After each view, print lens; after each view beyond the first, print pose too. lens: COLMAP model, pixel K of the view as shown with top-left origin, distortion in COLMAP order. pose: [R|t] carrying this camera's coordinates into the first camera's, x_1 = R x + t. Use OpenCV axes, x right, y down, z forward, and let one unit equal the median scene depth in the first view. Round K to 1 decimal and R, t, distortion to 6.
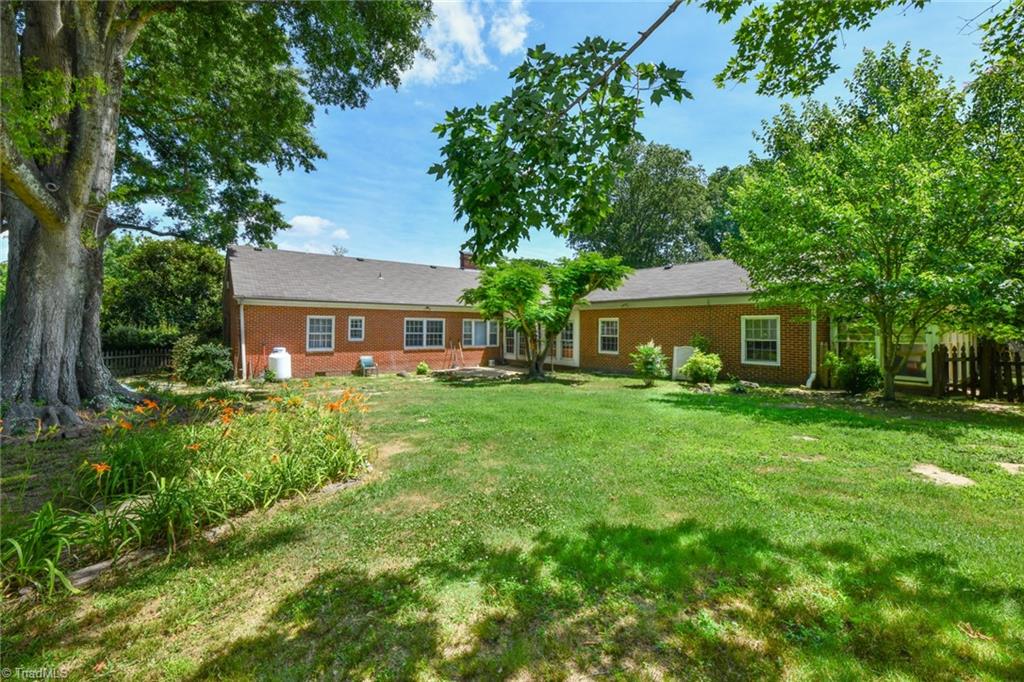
lens RADIAL K [[412.5, 0, 523.7], [0, 412.5, 322.5], [0, 0, 1]] dist [0.009746, -0.004797]
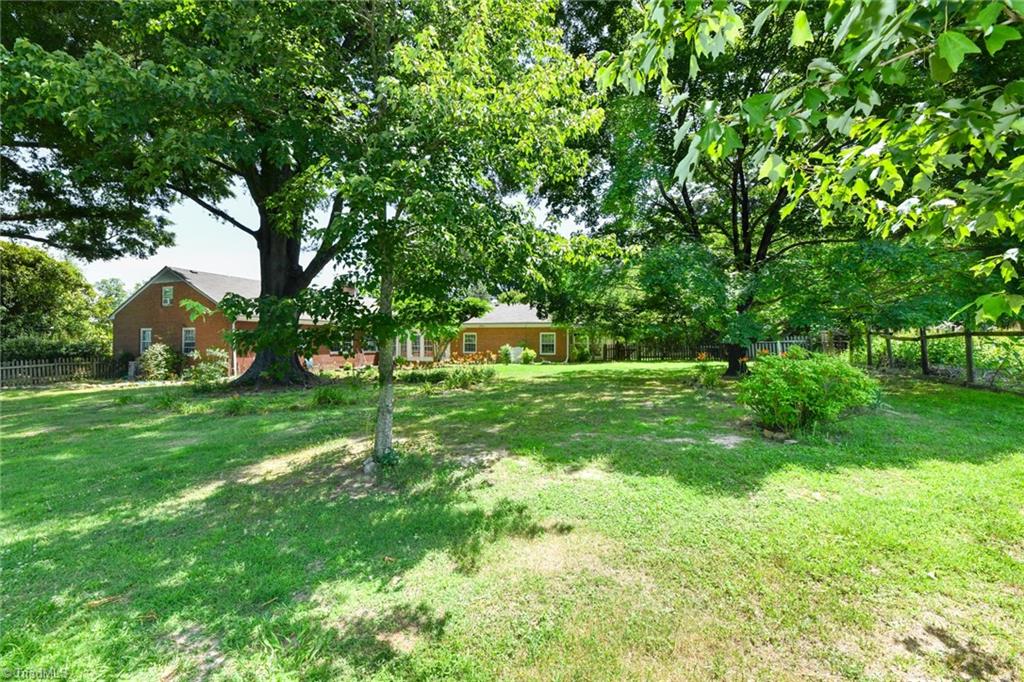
lens RADIAL K [[412.5, 0, 507.0], [0, 412.5, 345.1], [0, 0, 1]] dist [0.009746, -0.004797]
pose [[0.844834, -0.005920, 0.534995, -0.538817], [-0.005504, 0.999790, 0.019756, 0.004619], [-0.535000, -0.019635, 0.844624, -0.513707]]
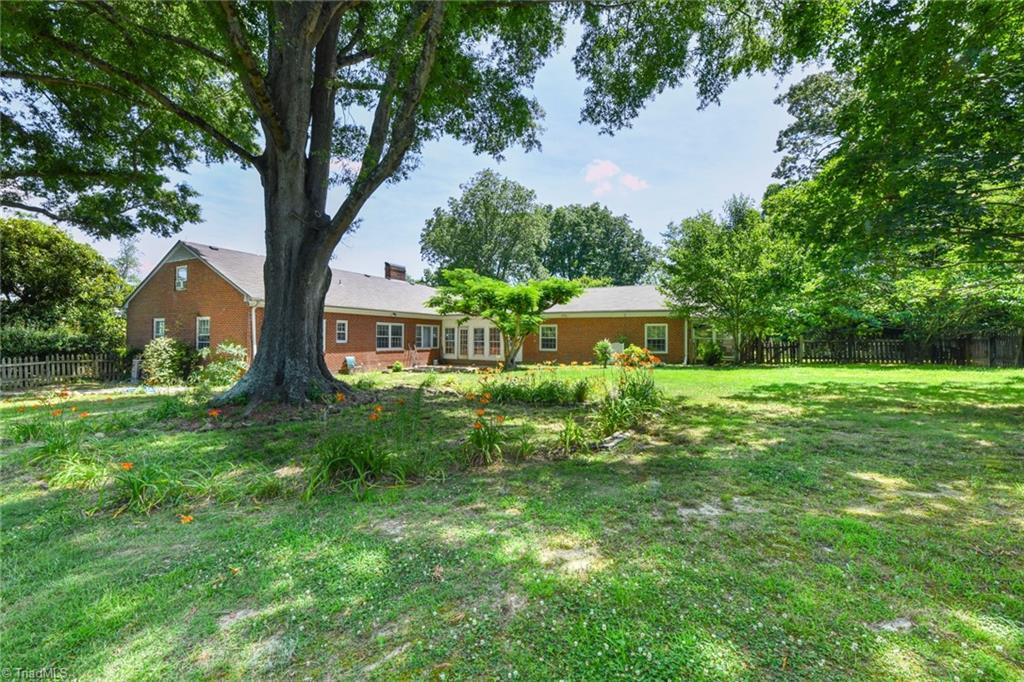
lens RADIAL K [[412.5, 0, 503.2], [0, 412.5, 342.4], [0, 0, 1]] dist [0.009746, -0.004797]
pose [[0.902562, -0.004986, 0.430531, -0.467875], [-0.005720, 0.999706, 0.023569, 0.014332], [-0.430522, -0.023735, 0.902268, -0.161955]]
